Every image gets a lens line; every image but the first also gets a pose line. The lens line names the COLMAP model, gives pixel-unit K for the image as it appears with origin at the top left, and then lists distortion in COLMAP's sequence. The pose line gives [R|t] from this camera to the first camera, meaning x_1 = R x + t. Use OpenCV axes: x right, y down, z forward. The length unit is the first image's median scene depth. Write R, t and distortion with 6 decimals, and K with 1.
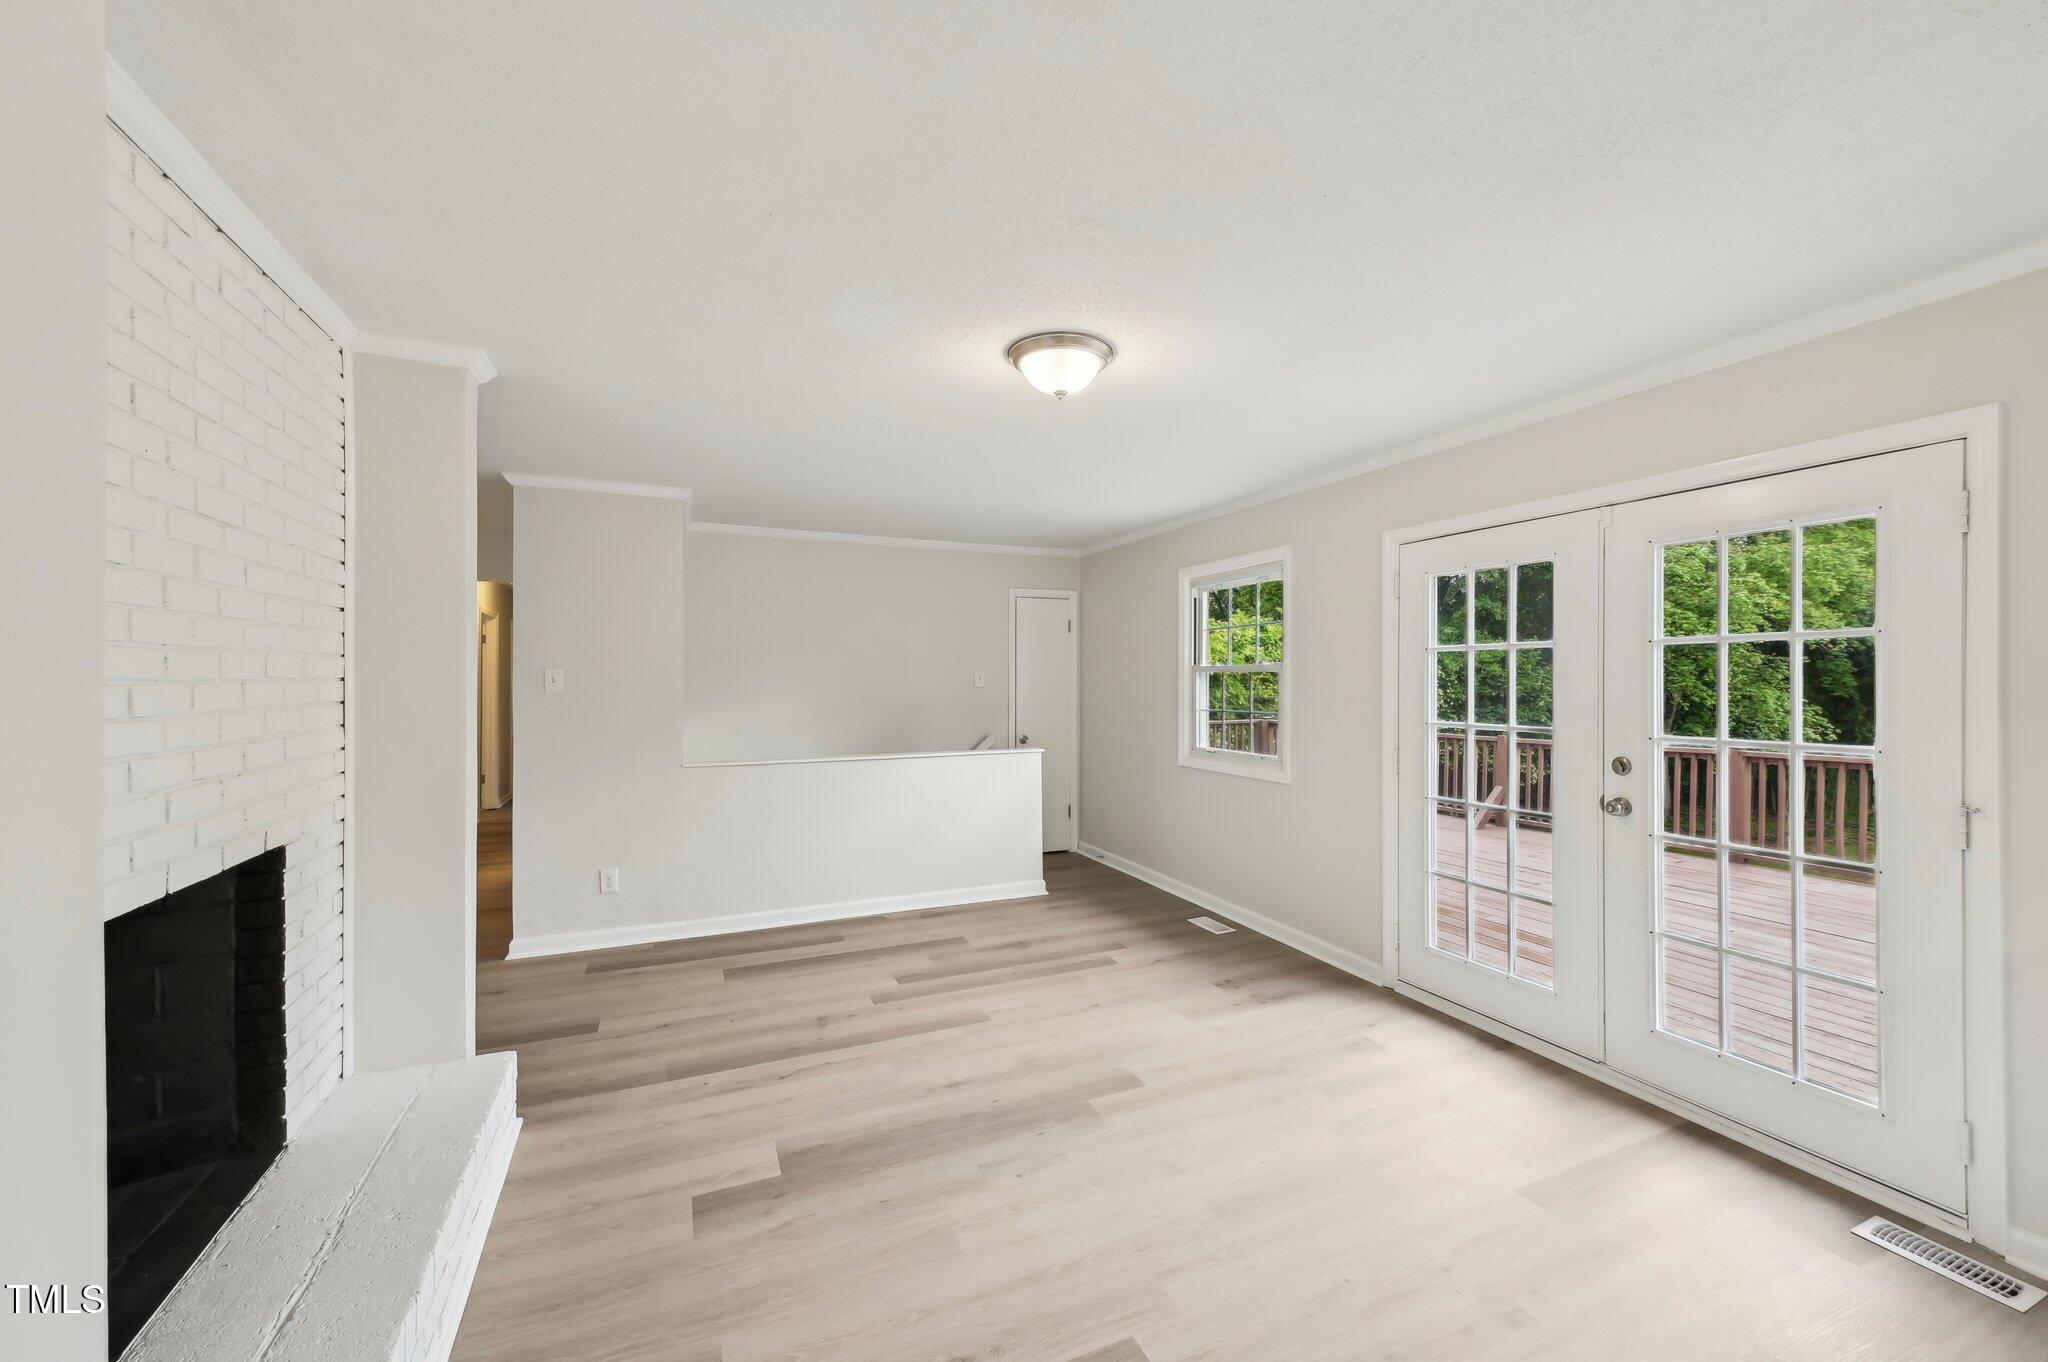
lens RADIAL K [[812.2, 0, 1030.7], [0, 812.2, 681.4], [0, 0, 1]] dist [-0.001473, -0.001344]
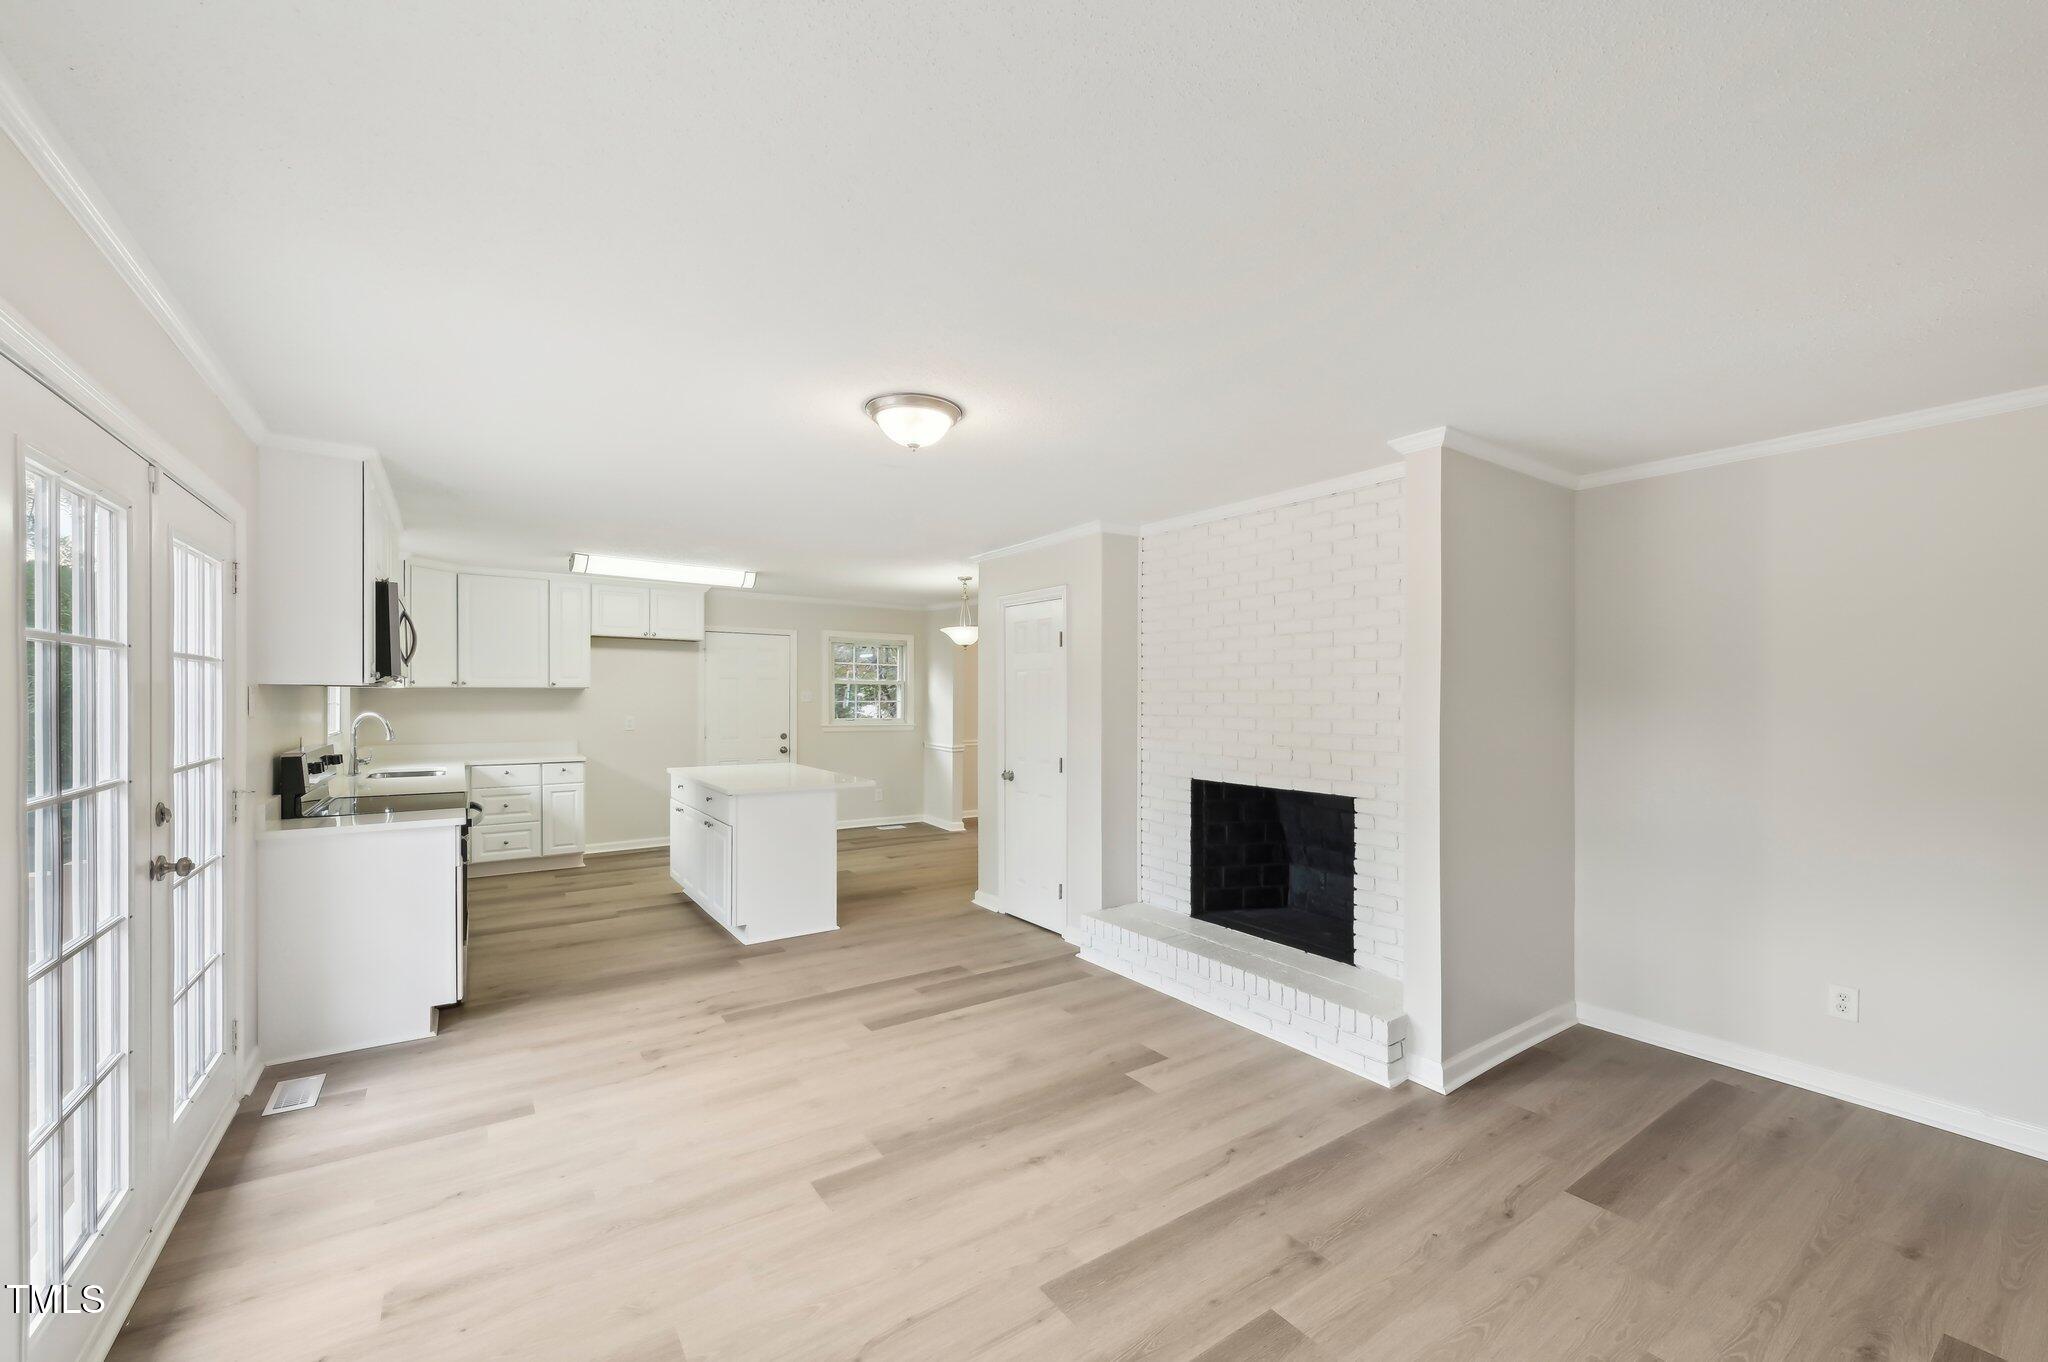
lens RADIAL K [[812.2, 0, 1061.8], [0, 812.2, 704.5], [0, 0, 1]] dist [-0.001473, -0.001344]
pose [[-0.971899, -0.004971, -0.235344, 0.072959], [-0.007676, 0.999915, 0.010579, -0.006937], [0.235271, 0.012088, -0.971855, 1.527072]]
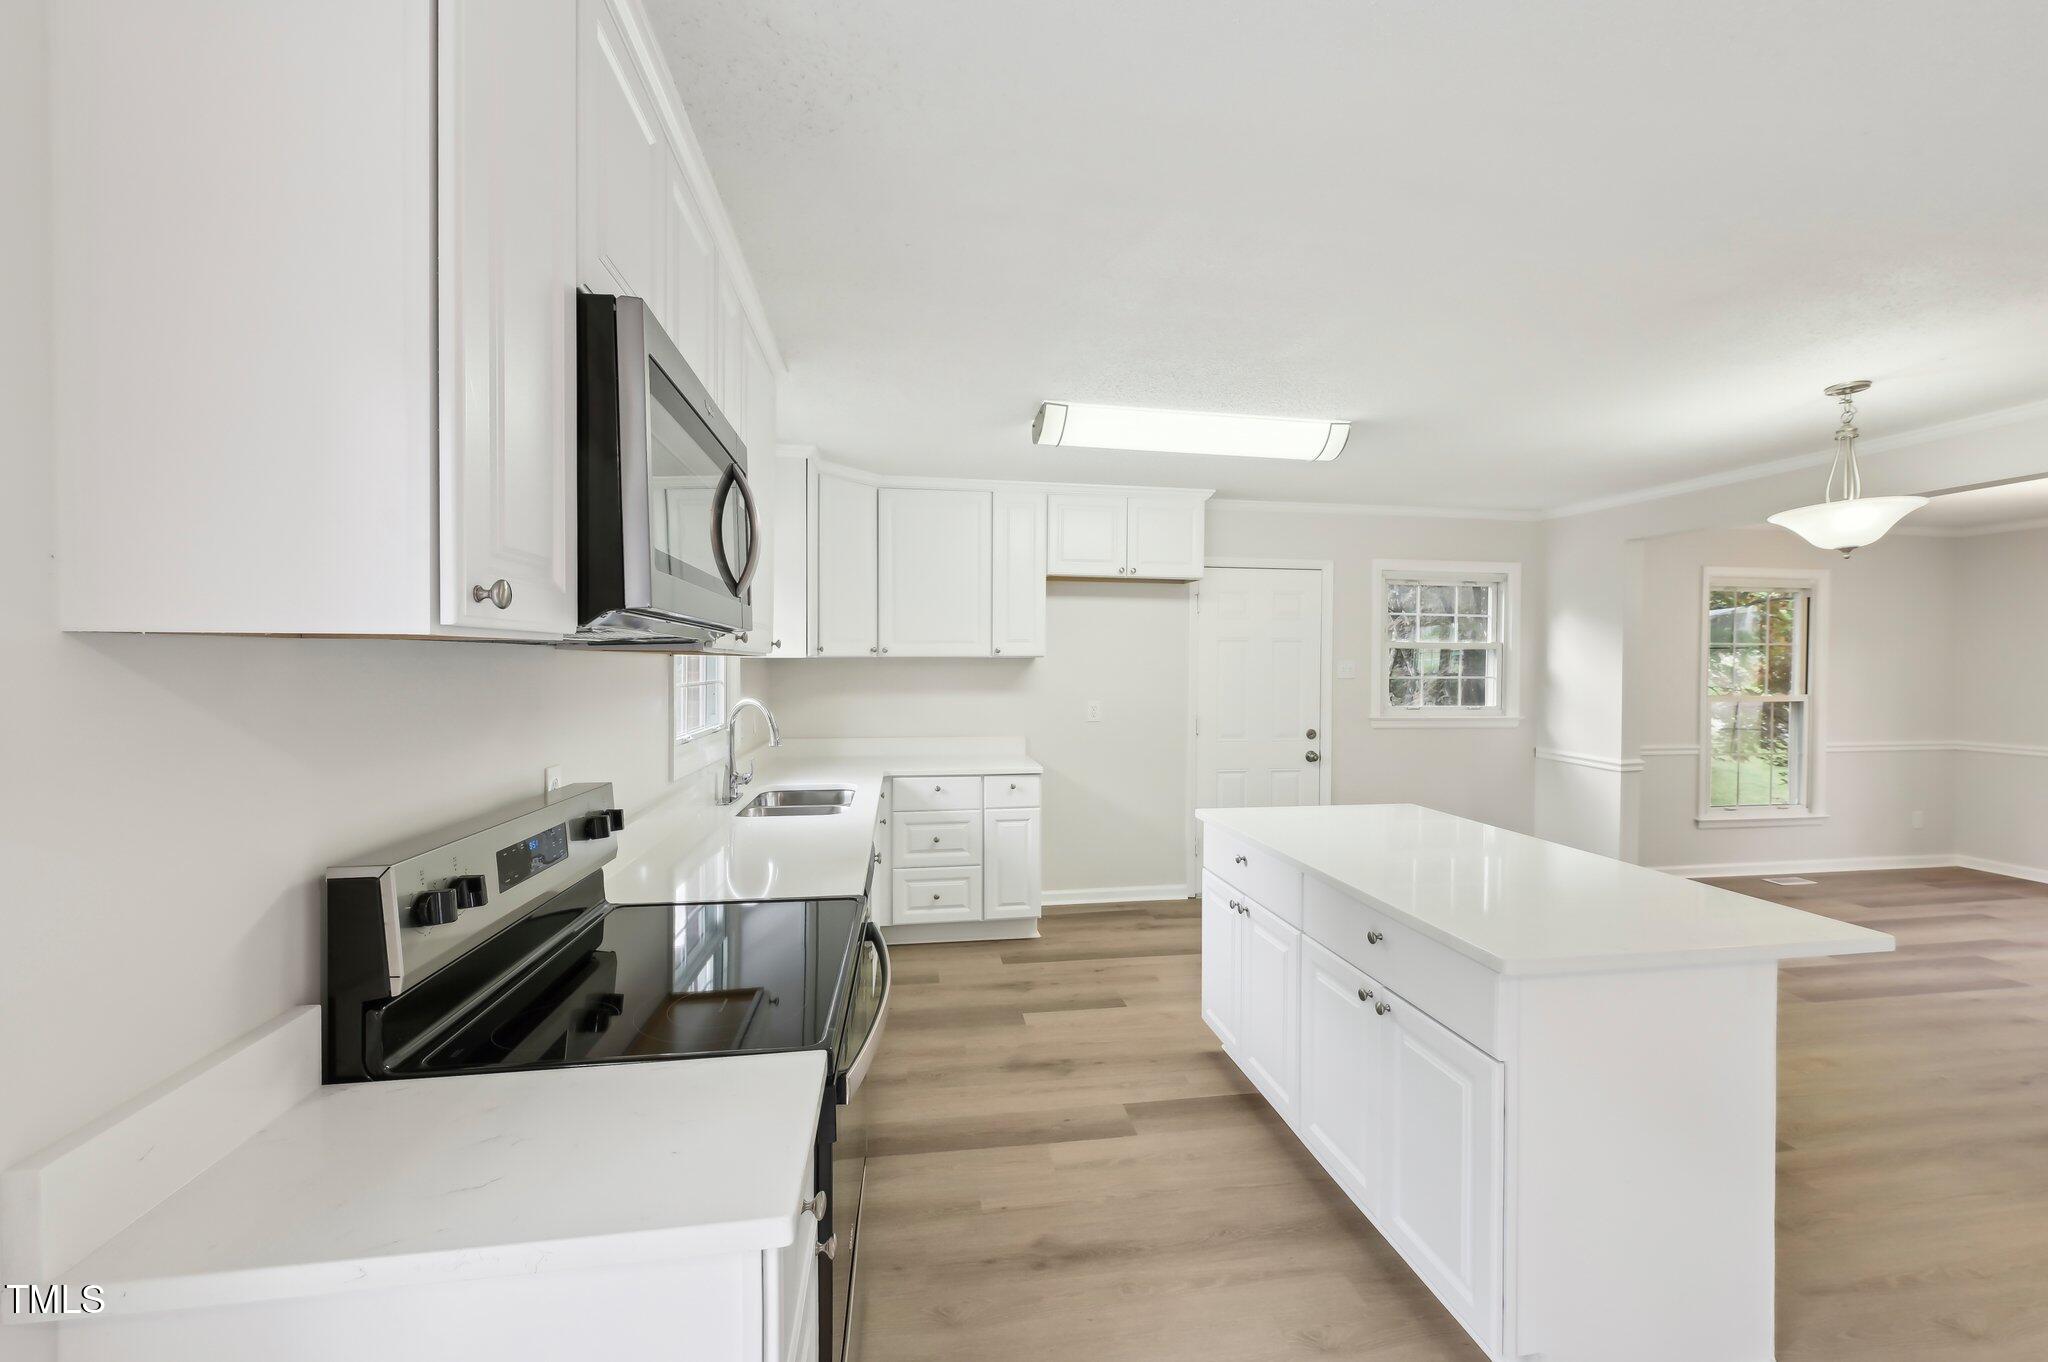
lens RADIAL K [[812.2, 0, 1021.9], [0, 812.2, 678.6], [0, 0, 1]] dist [-0.001473, -0.001344]
pose [[-0.967146, -0.009981, 0.254025, 0.427491], [-0.005532, 0.999819, 0.018223, -0.006100], [-0.254160, 0.016219, -0.967026, 0.601452]]
